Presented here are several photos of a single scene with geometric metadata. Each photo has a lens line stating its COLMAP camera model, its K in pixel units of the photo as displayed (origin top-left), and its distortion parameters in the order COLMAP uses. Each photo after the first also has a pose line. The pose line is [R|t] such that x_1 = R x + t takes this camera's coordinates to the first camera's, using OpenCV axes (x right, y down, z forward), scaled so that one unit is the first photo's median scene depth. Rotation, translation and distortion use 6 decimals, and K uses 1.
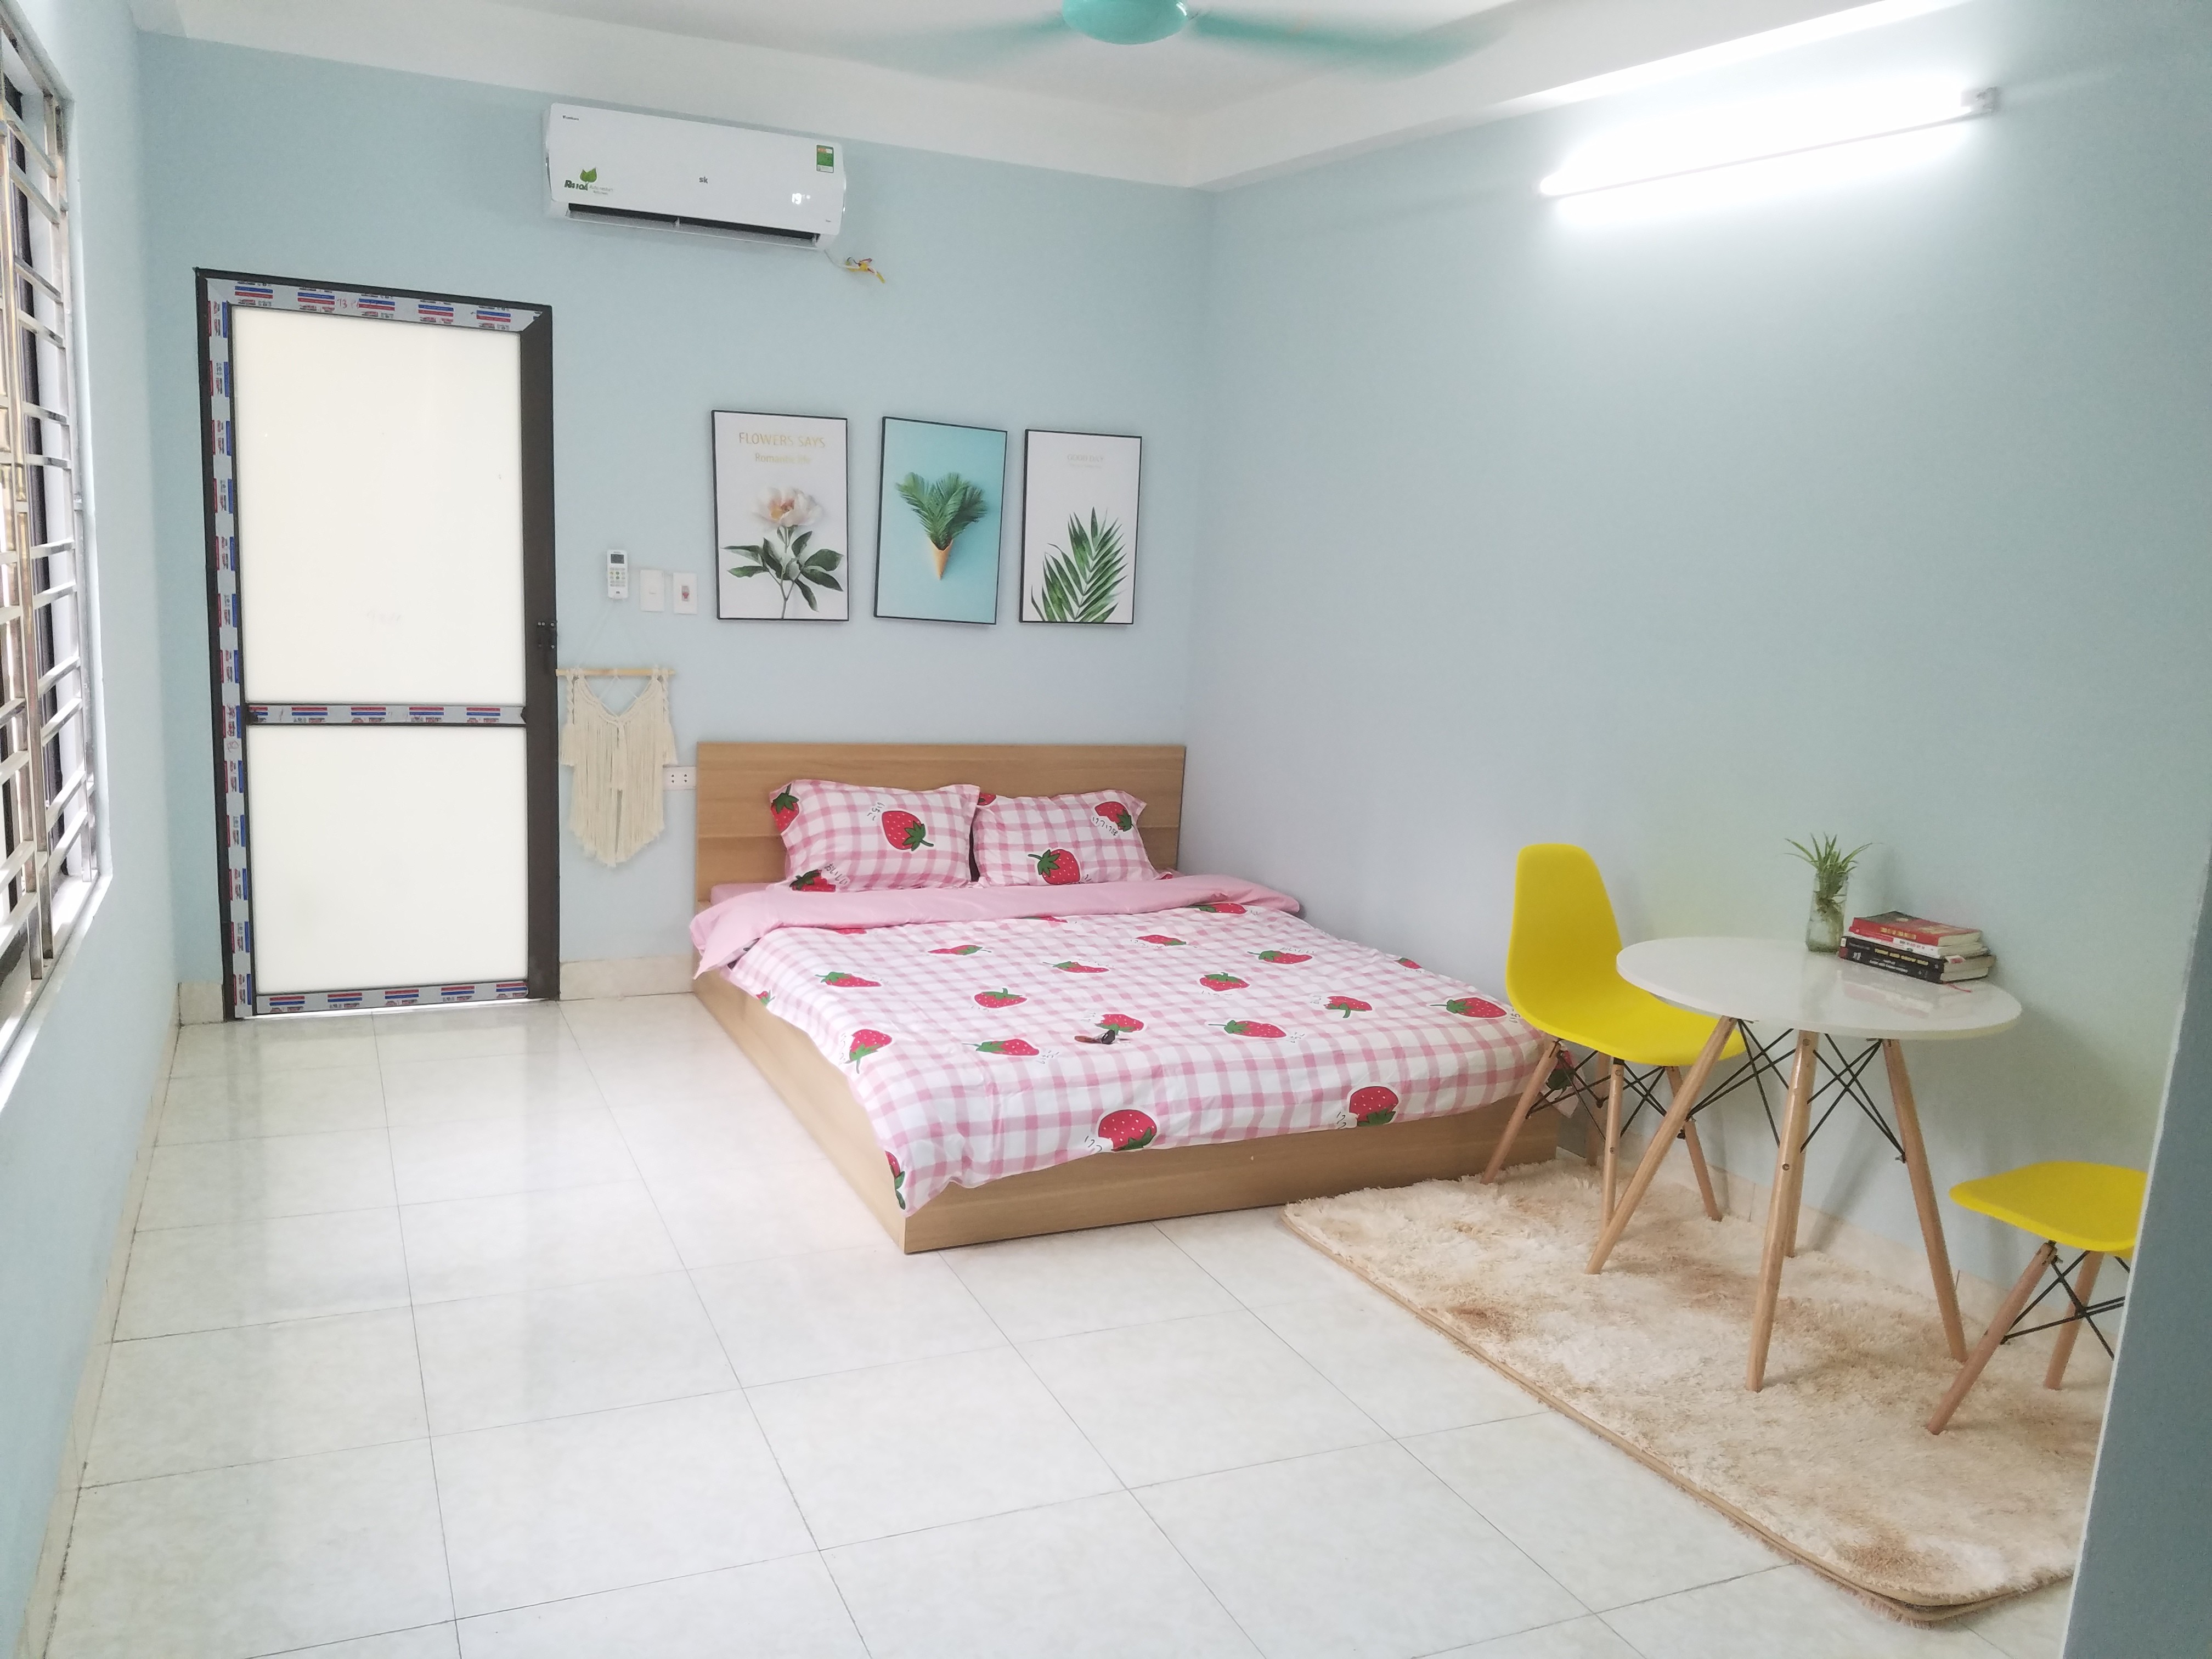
lens RADIAL K [[1715.5, 0, 1068.1], [0, 1715.5, 896.9], [0, 0, 1]] dist [0.218230, -0.370292]
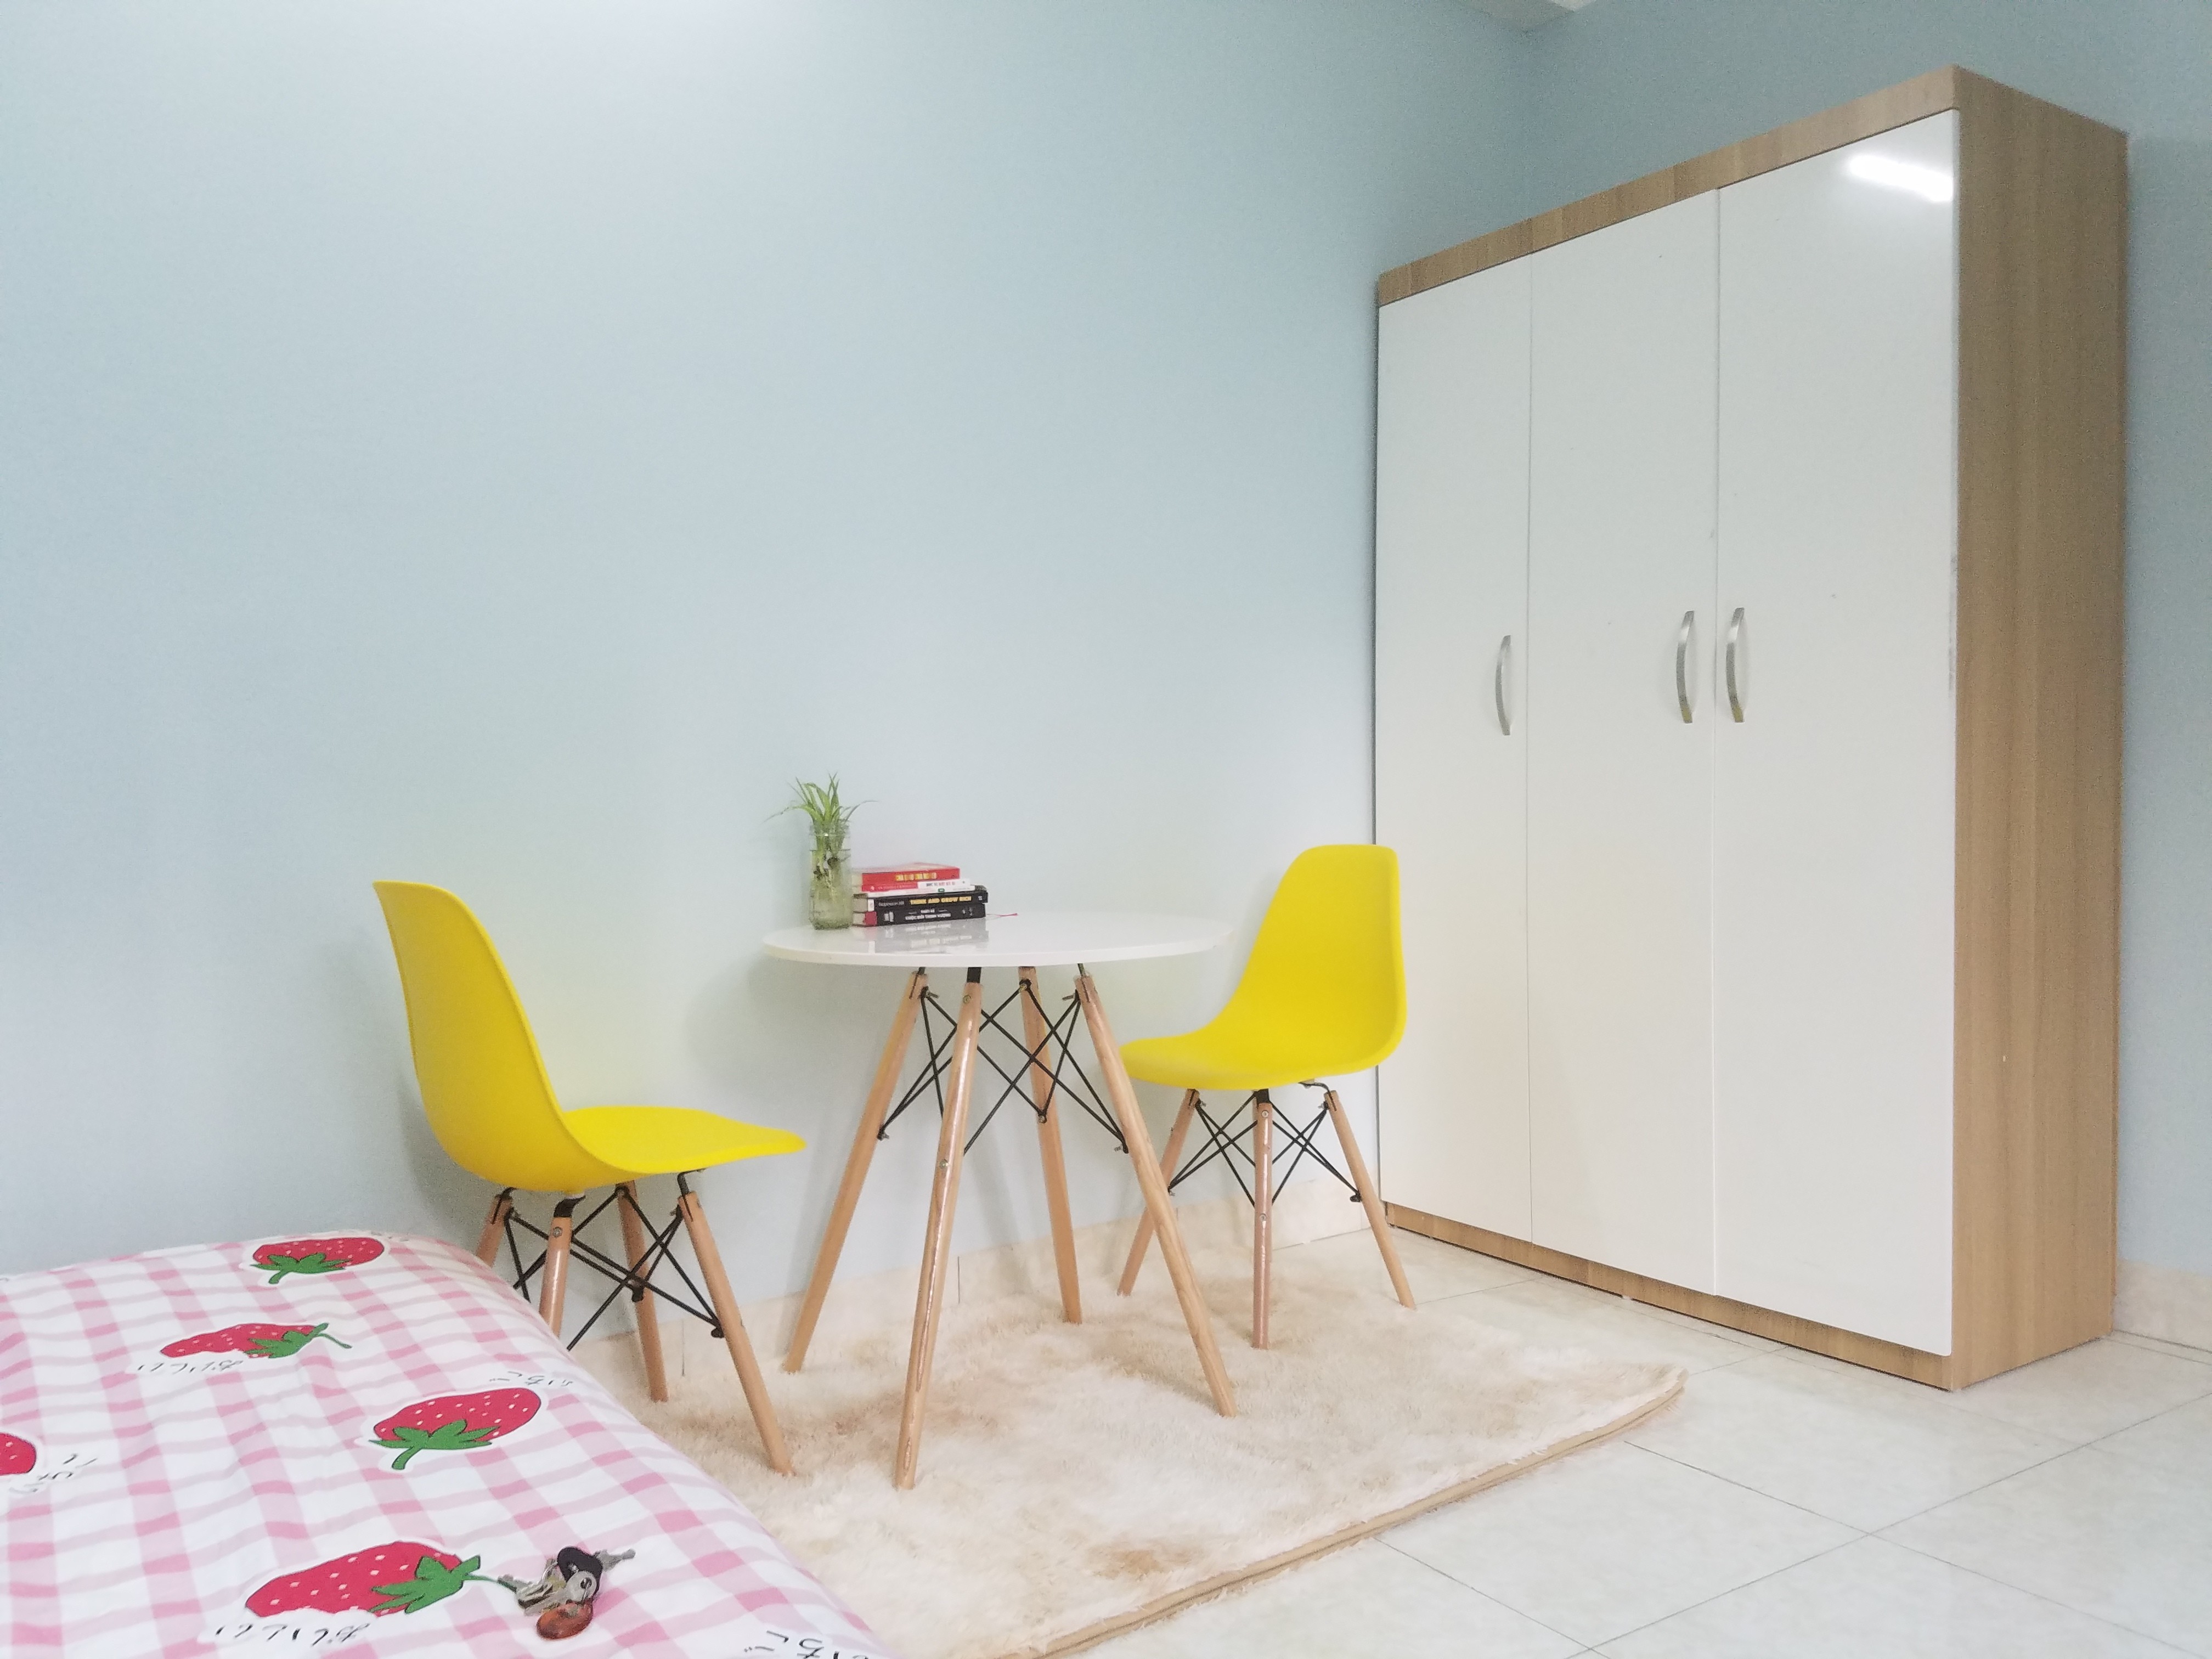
lens RADIAL K [[1705.2, 0, 1106.0], [0, 1705.2, 829.5], [0, 0, 1]] dist [0.046073, -0.004037]
pose [[-0.167728, -0.075203, 0.982961, -0.215536], [0.207295, 0.972103, 0.109744, -0.046818], [-0.963793, 0.222170, -0.147460, 0.700035]]
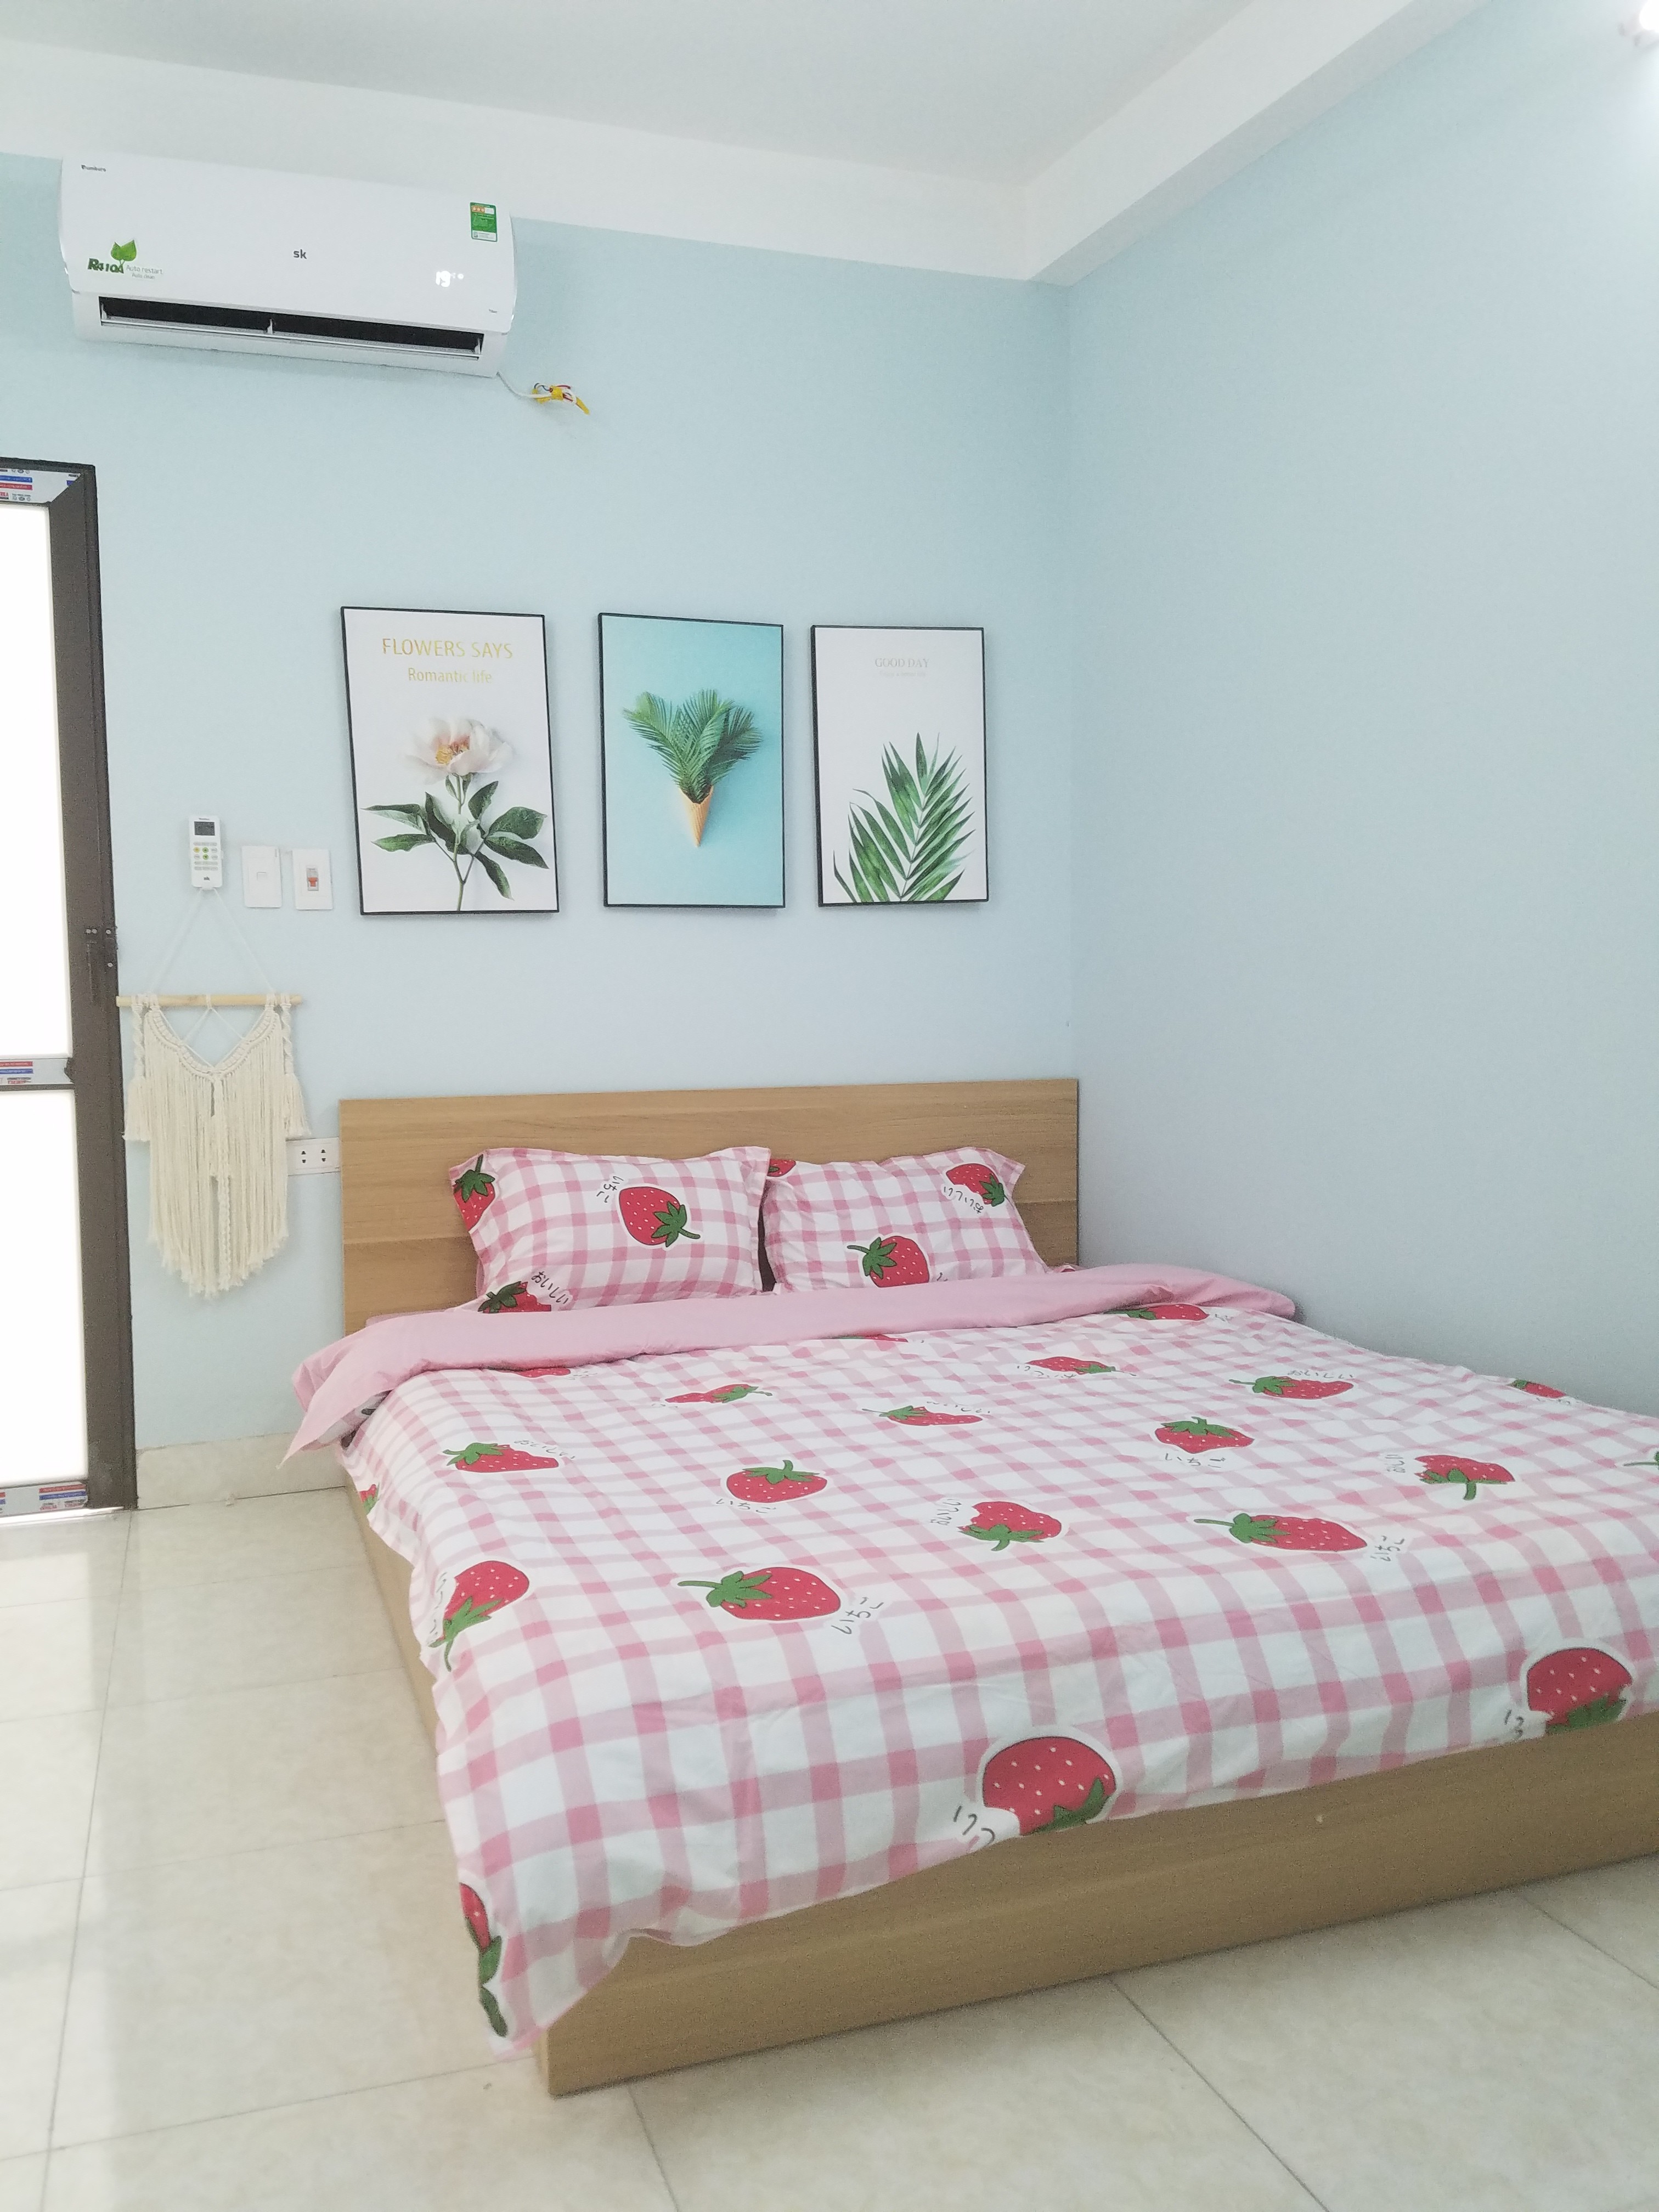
lens RADIAL K [[1666.4, 0, 740.0], [0, 1666.4, 1148.5], [0, 0, 1]] dist [0.240127, -0.507703]
pose [[0.991787, -0.059956, -0.112978, 0.011157], [0.045560, 0.990990, -0.125951, 0.018155], [0.119511, 0.119769, 0.985582, 0.389484]]
